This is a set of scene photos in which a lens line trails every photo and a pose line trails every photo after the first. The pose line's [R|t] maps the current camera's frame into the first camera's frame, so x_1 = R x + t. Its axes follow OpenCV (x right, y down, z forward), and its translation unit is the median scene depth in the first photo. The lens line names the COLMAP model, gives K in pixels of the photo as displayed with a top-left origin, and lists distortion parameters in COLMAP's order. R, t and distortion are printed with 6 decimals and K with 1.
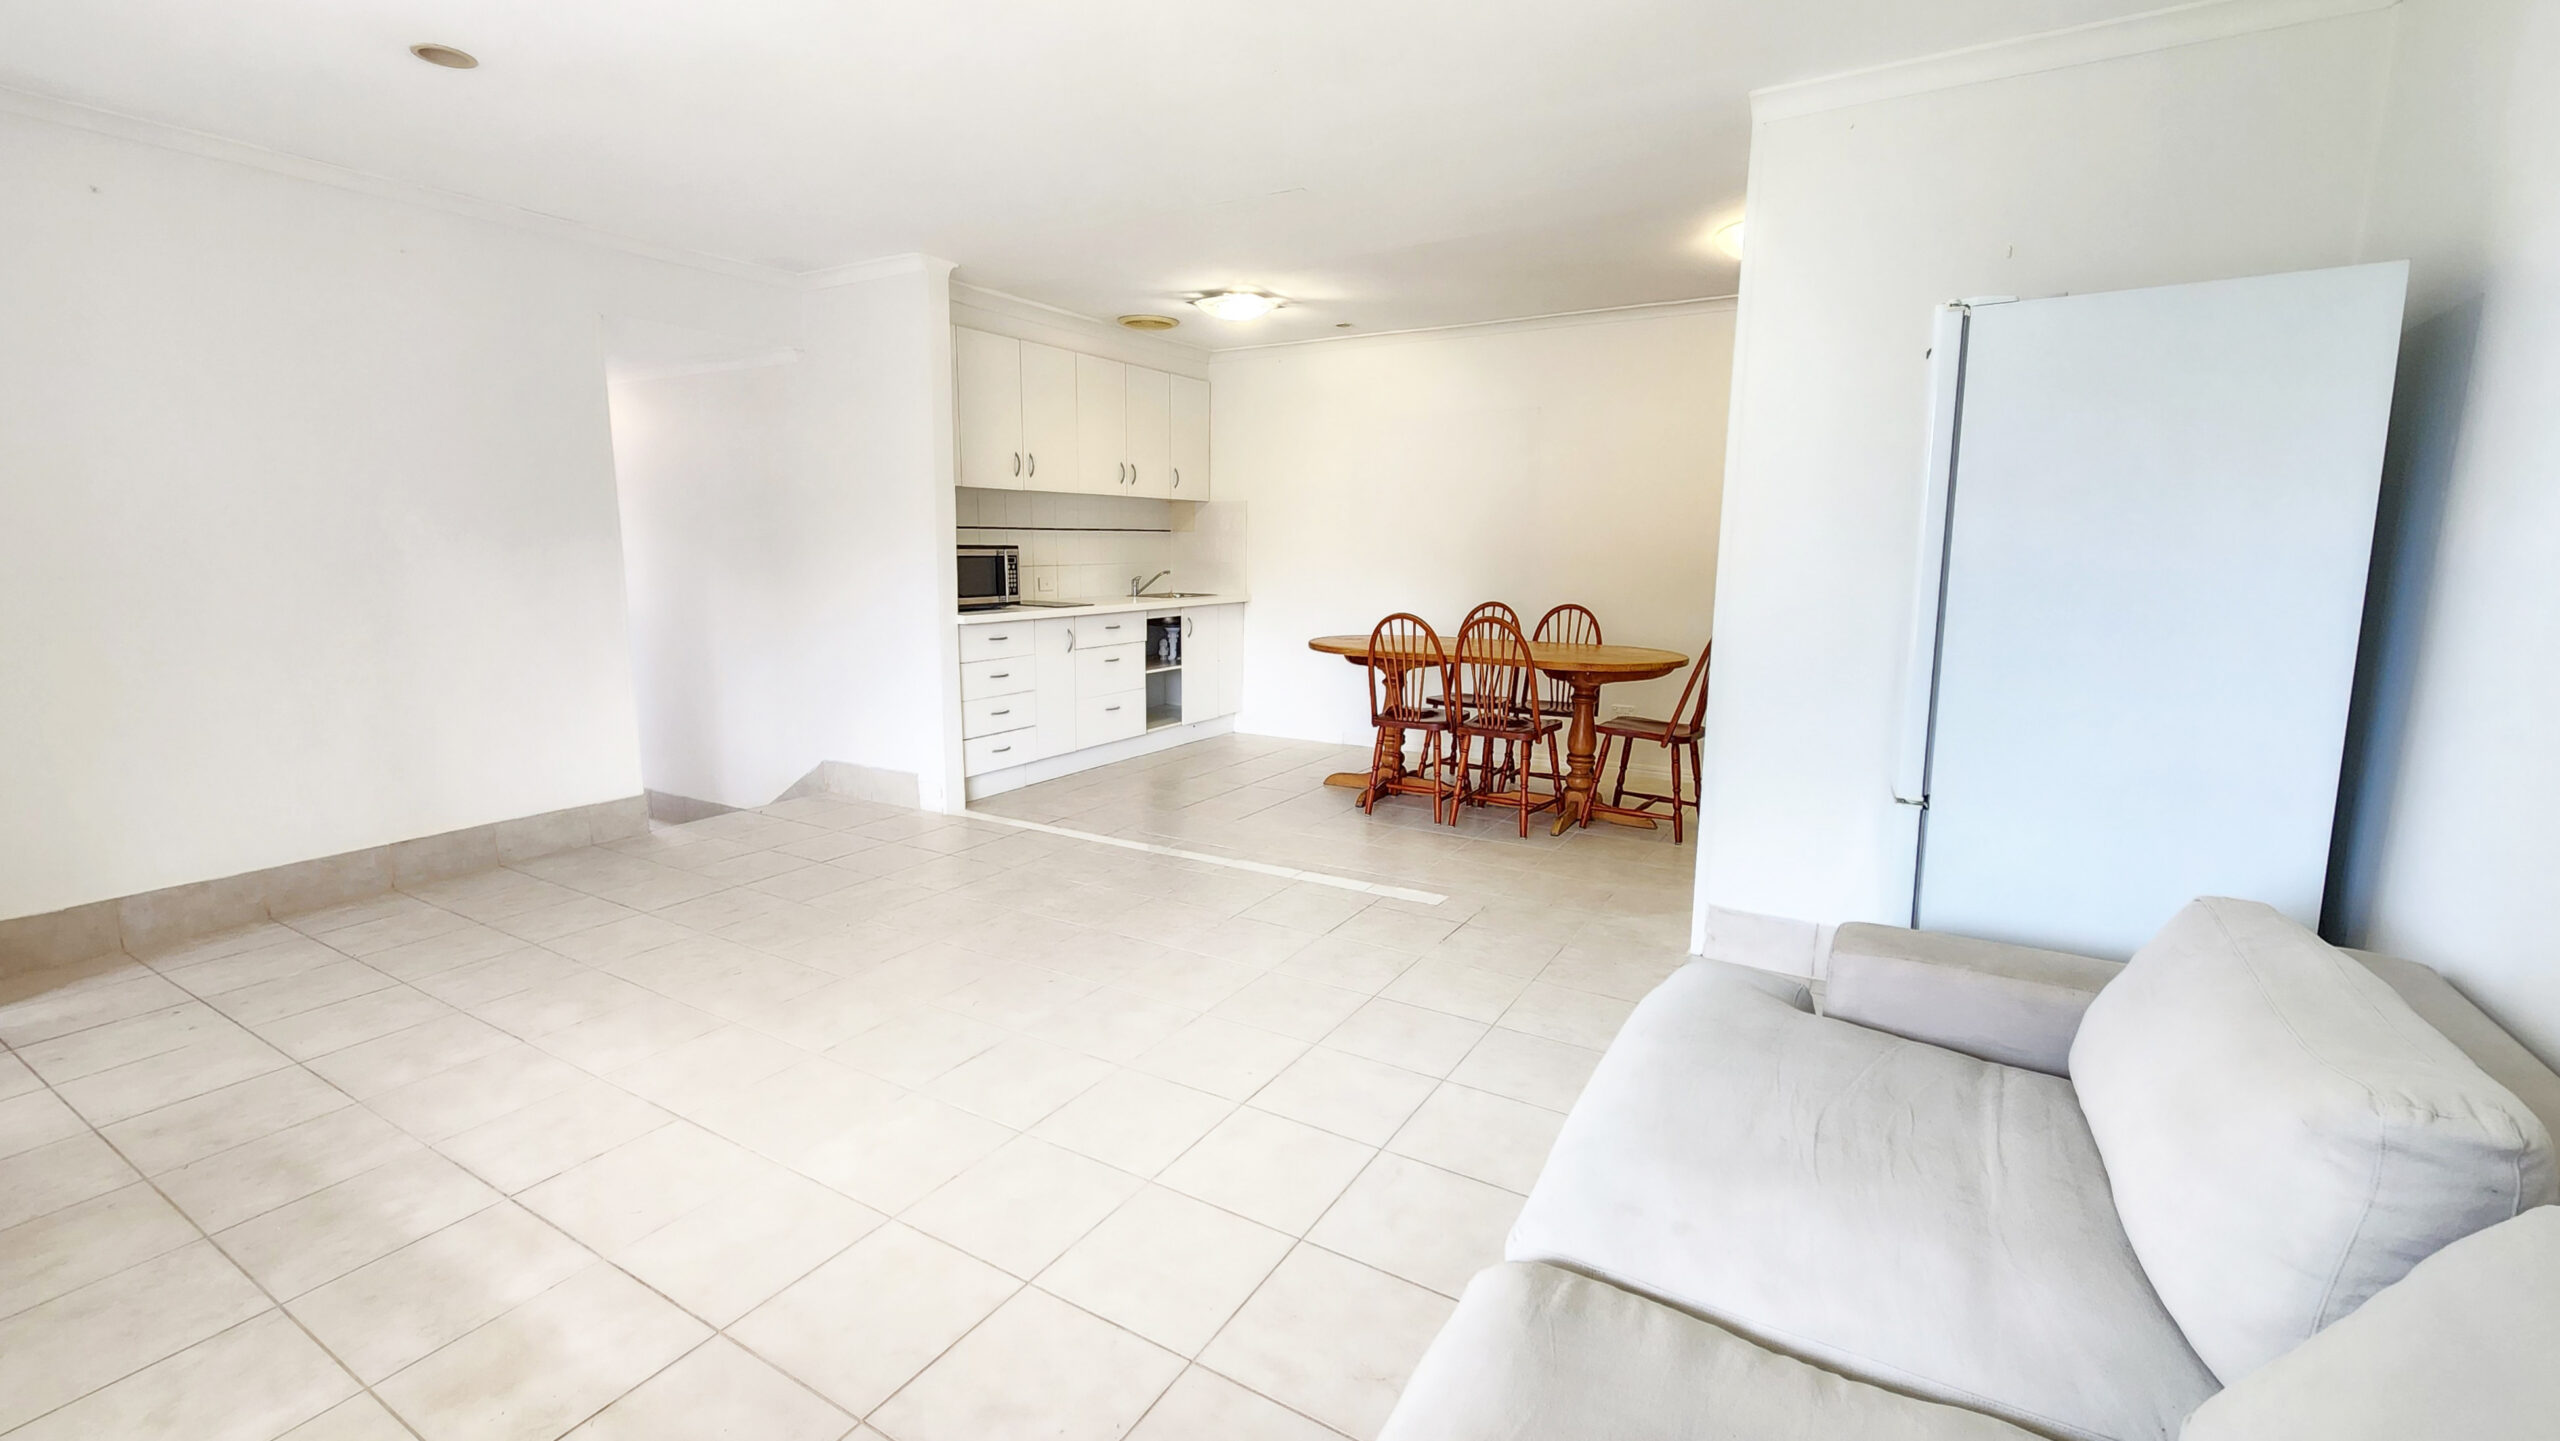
lens RADIAL K [[1050.2, 0, 1280.0], [0, 1050.2, 720.5], [0, 0, 1]] dist [-0.000017, 0.000005]
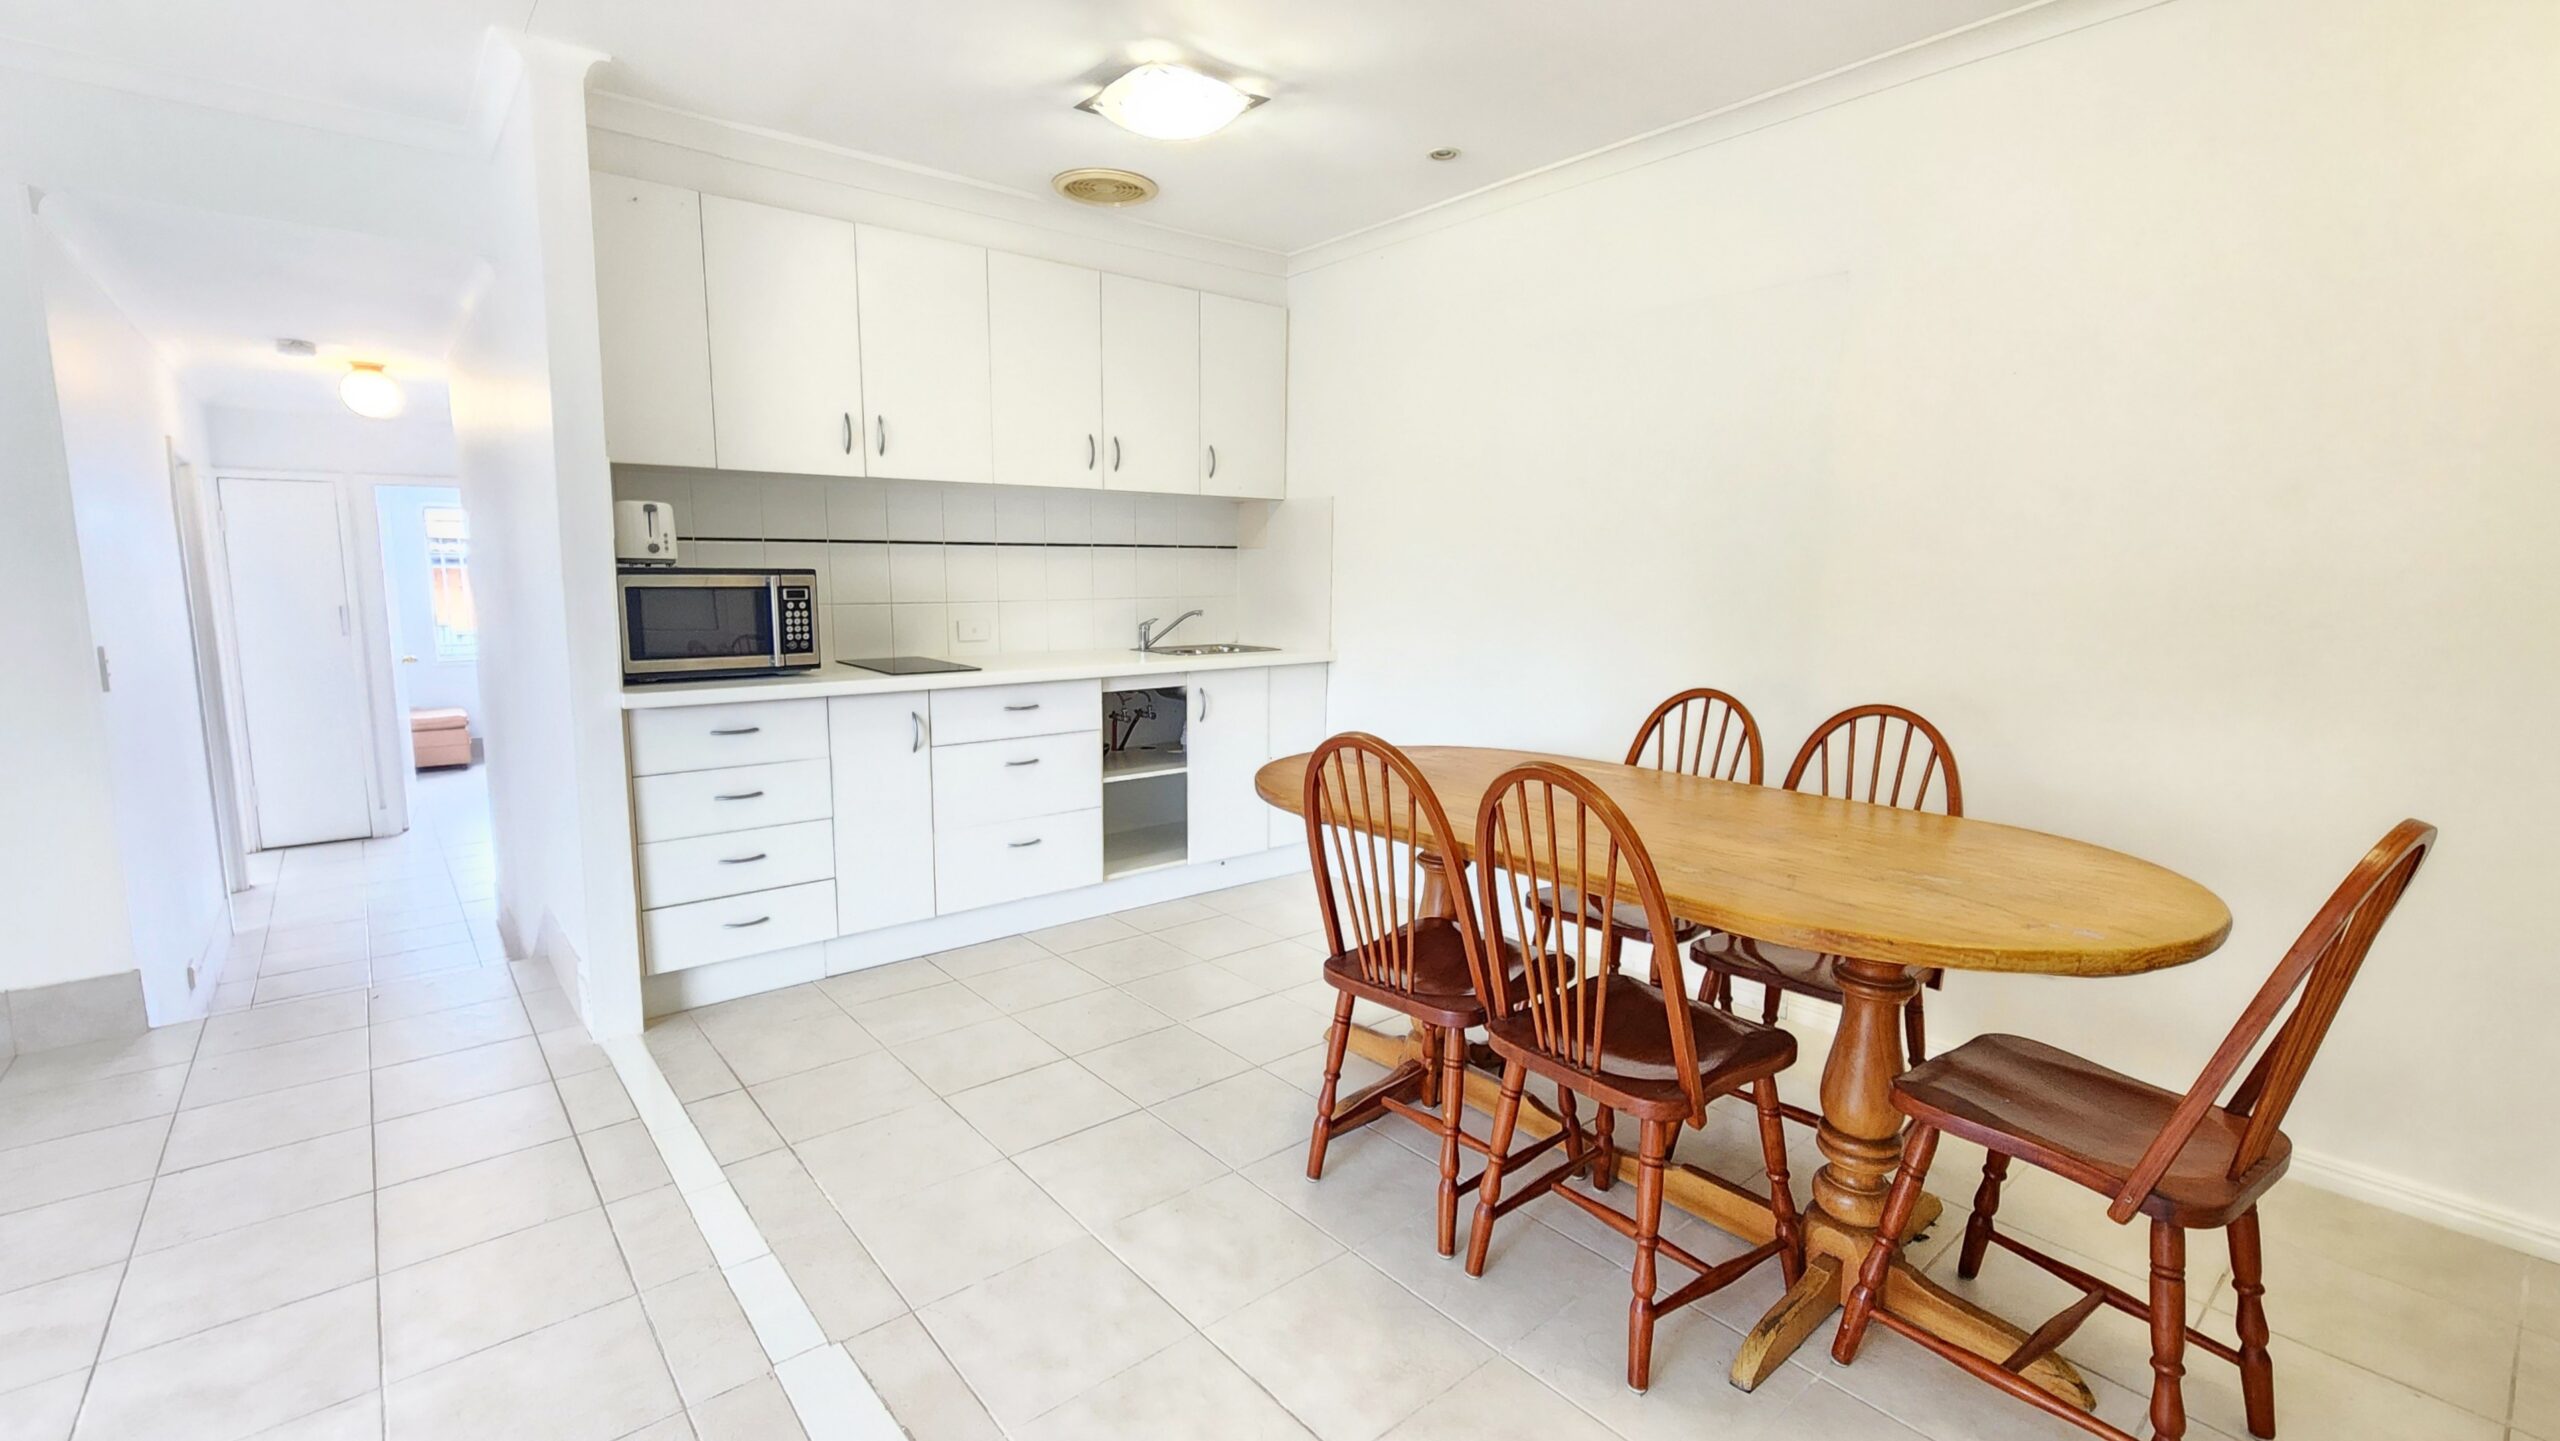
lens RADIAL K [[1083.3, 0, 1280.0], [0, 1083.3, 720.5], [0, 0, 1]] dist [-0.001122, 0.000129]
pose [[0.942738, 0.044479, -0.330555, 0.191654], [-0.054822, 0.998253, -0.022028, -0.081448], [0.328998, 0.038888, 0.943530, 0.508751]]
